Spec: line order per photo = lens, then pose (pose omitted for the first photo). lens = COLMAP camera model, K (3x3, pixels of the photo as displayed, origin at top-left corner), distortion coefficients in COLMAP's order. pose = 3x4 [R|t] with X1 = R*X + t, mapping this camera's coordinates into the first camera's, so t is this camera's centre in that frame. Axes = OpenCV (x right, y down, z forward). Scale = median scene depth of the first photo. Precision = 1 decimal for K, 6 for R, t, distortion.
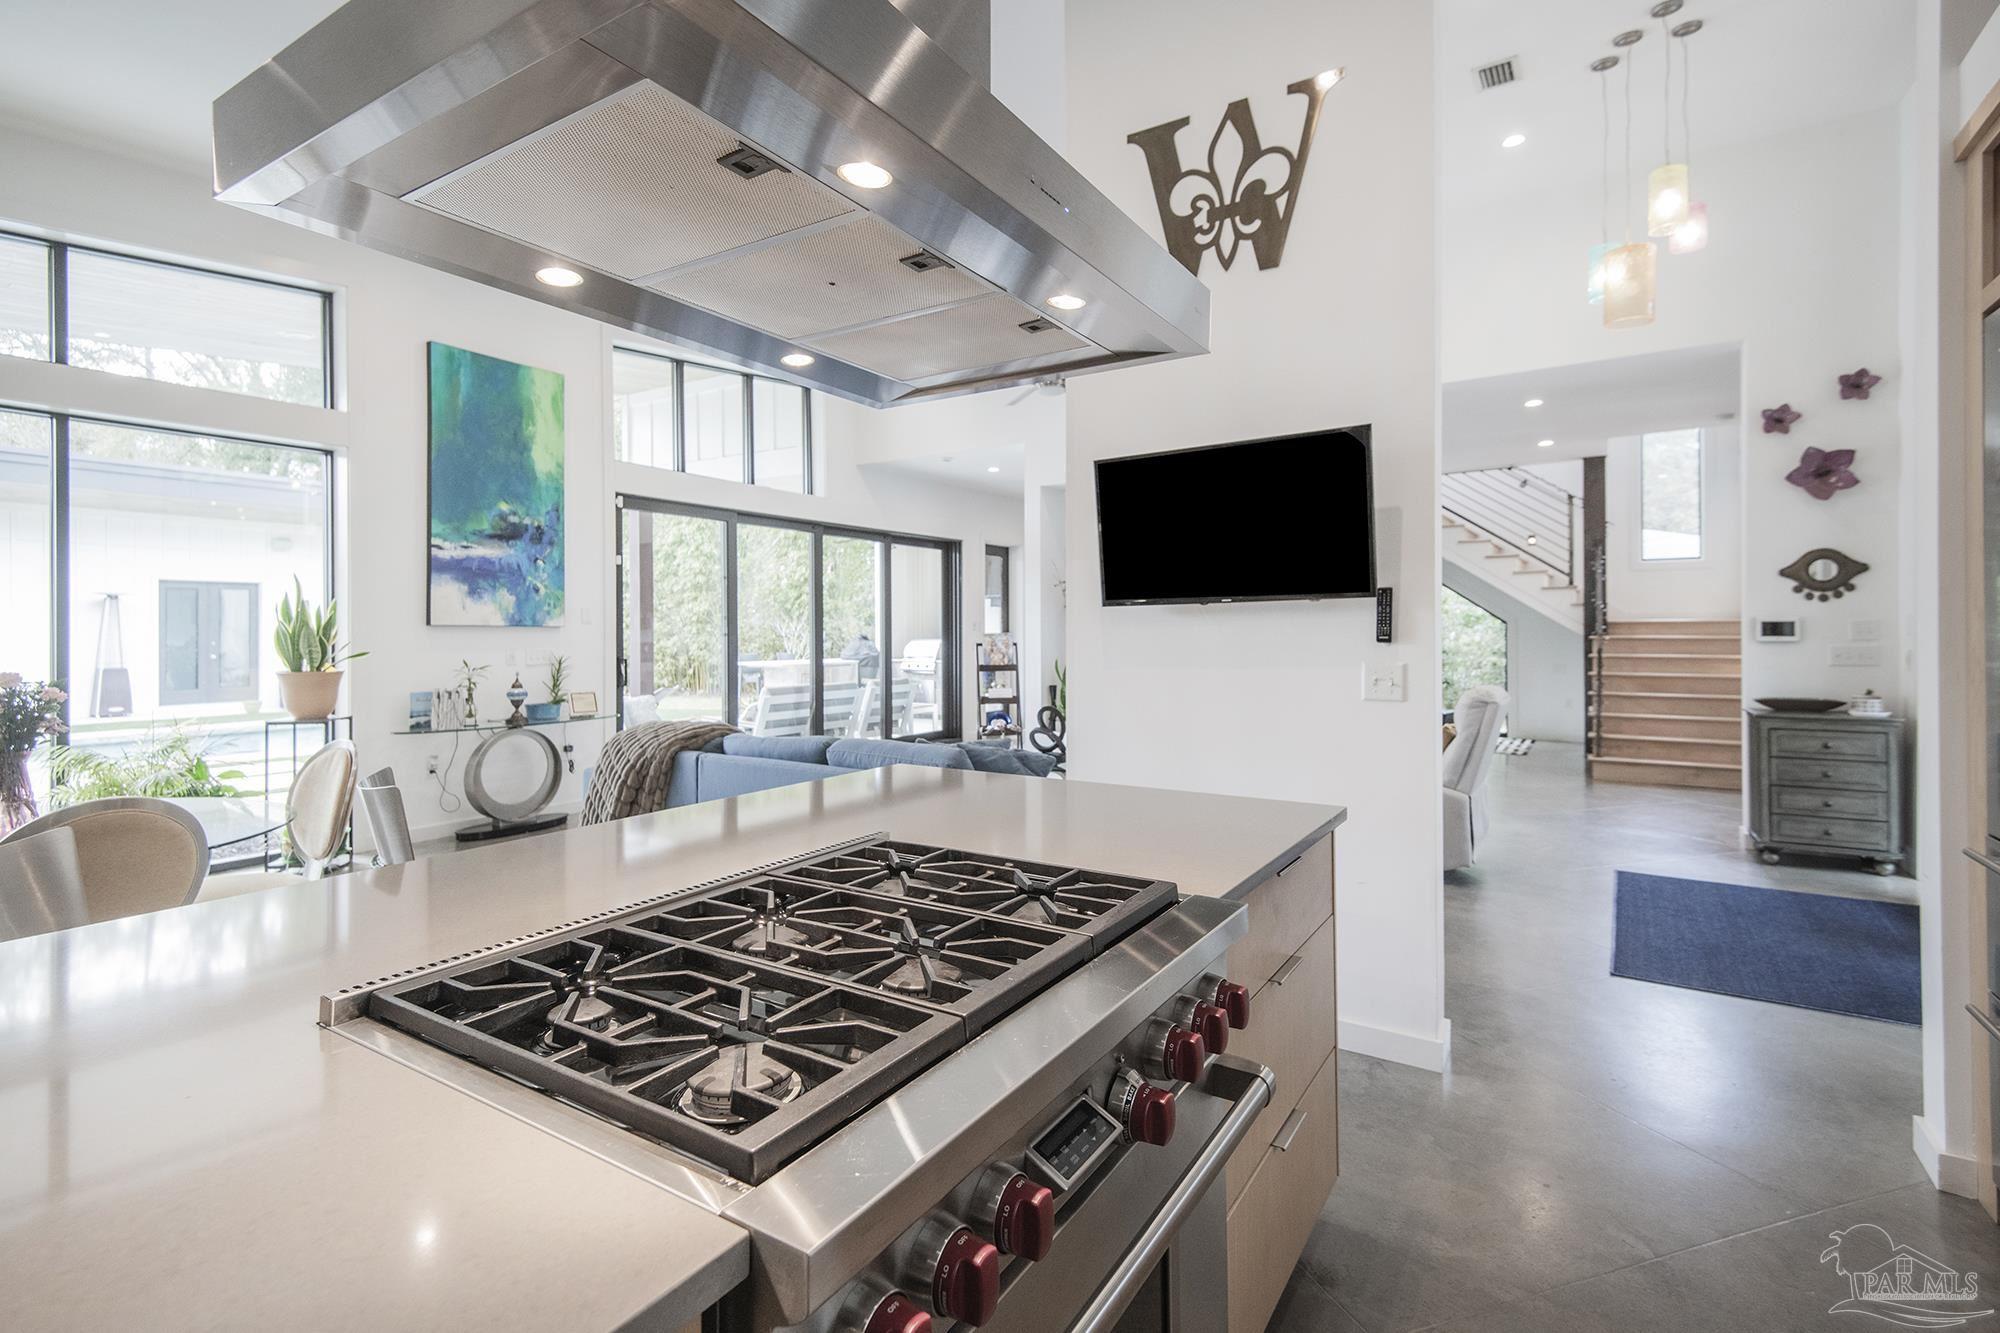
lens RADIAL K [[940.5, 0, 1000.7], [0, 940.5, 647.1], [0, 0, 1]] dist [0.001517, 0.000081]
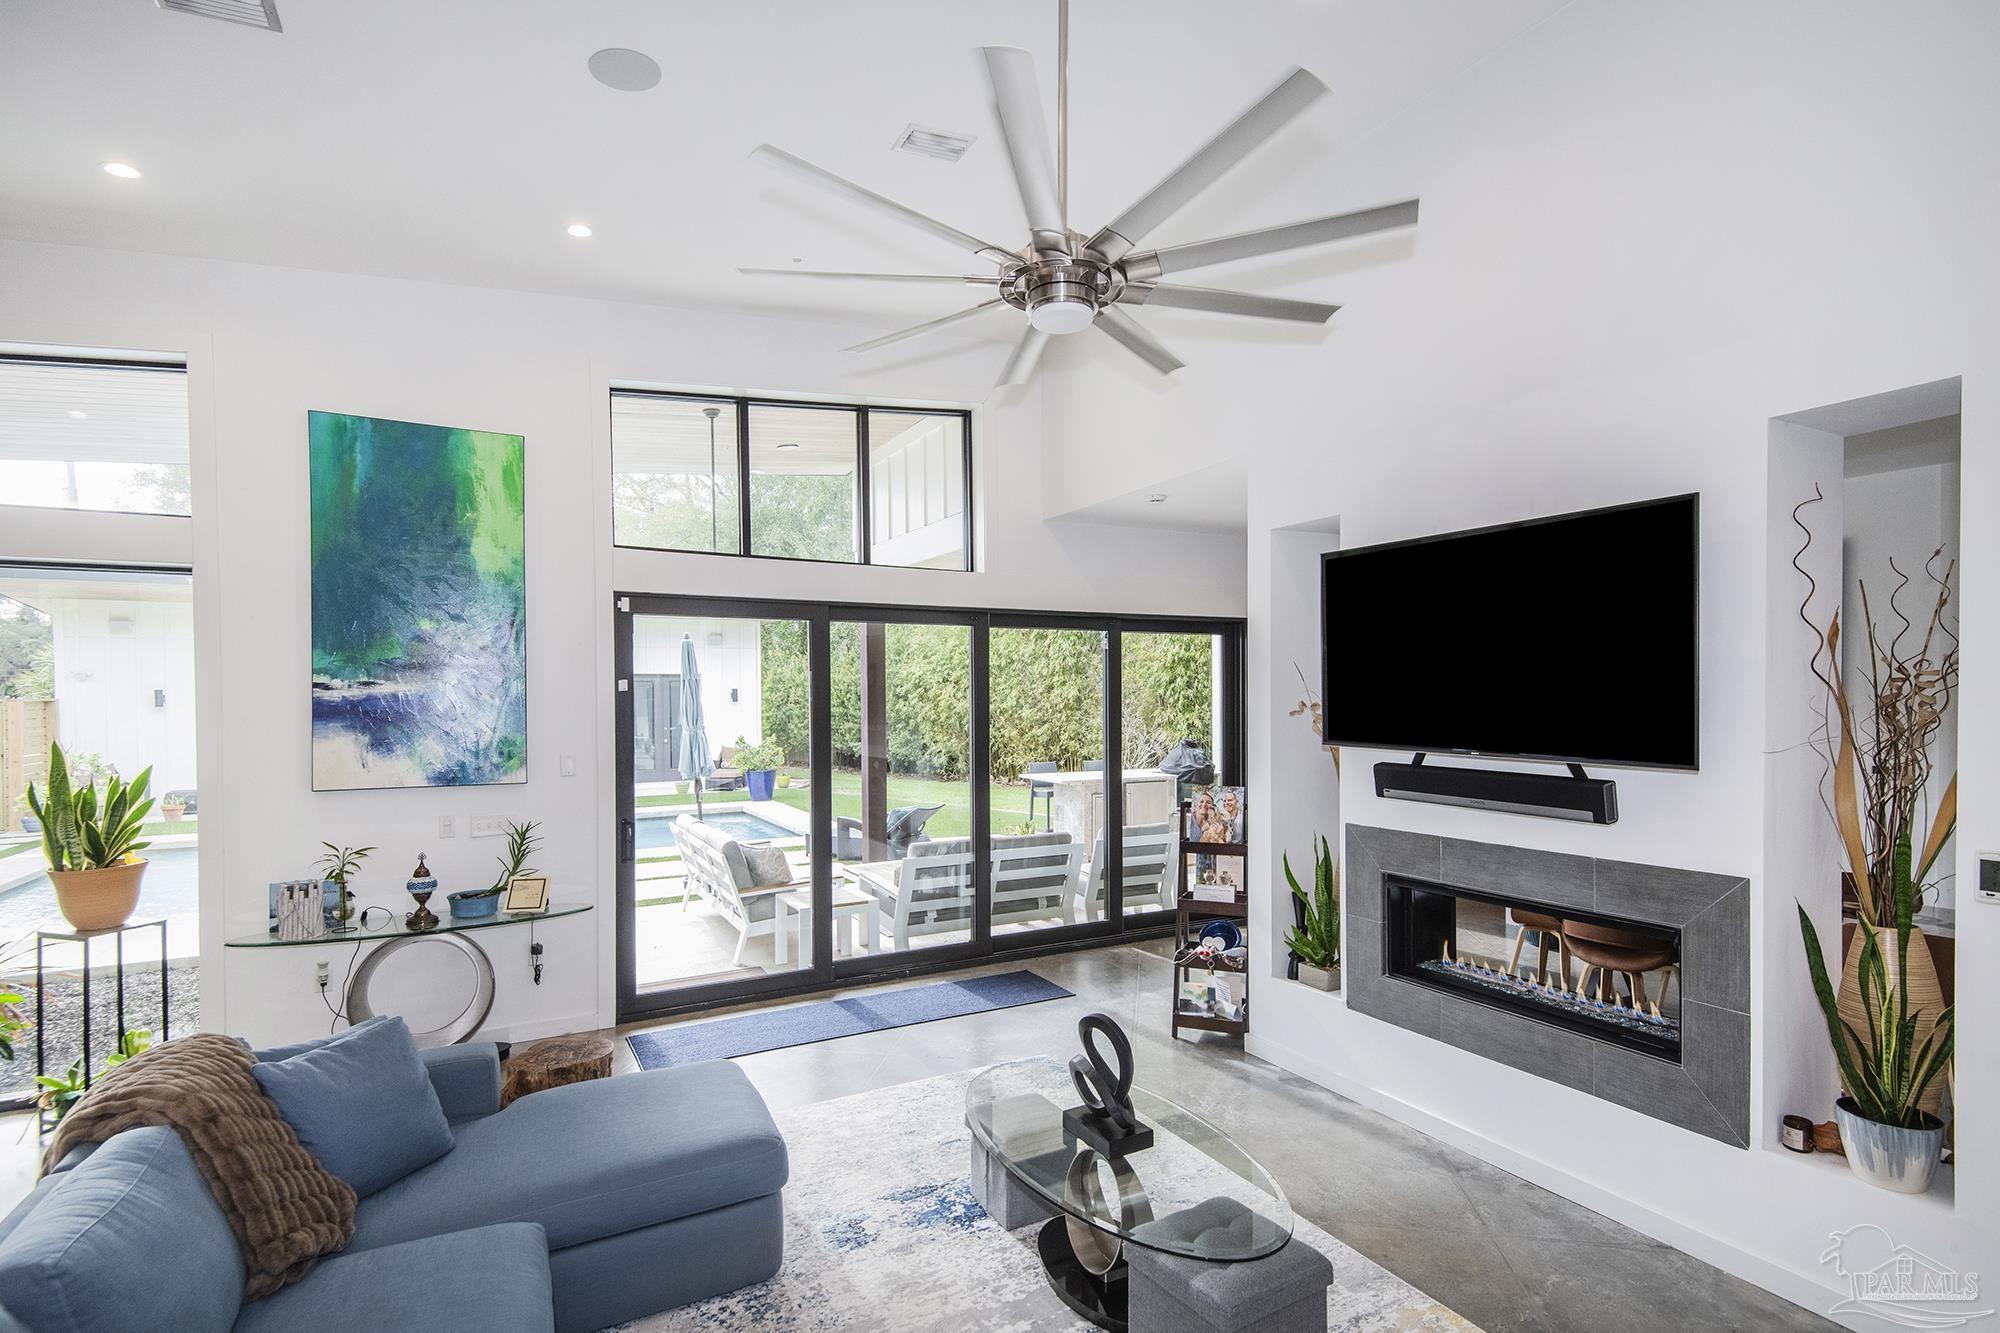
lens RADIAL K [[940.5, 0, 1003.1], [0, 940.5, 716.5], [0, 0, 1]] dist [0.001517, 0.000081]
pose [[0.871595, 0.006838, -0.490179, 0.215996], [-0.003273, 0.999962, 0.008130, -0.081726], [0.490216, -0.005482, 0.871584, 0.554999]]
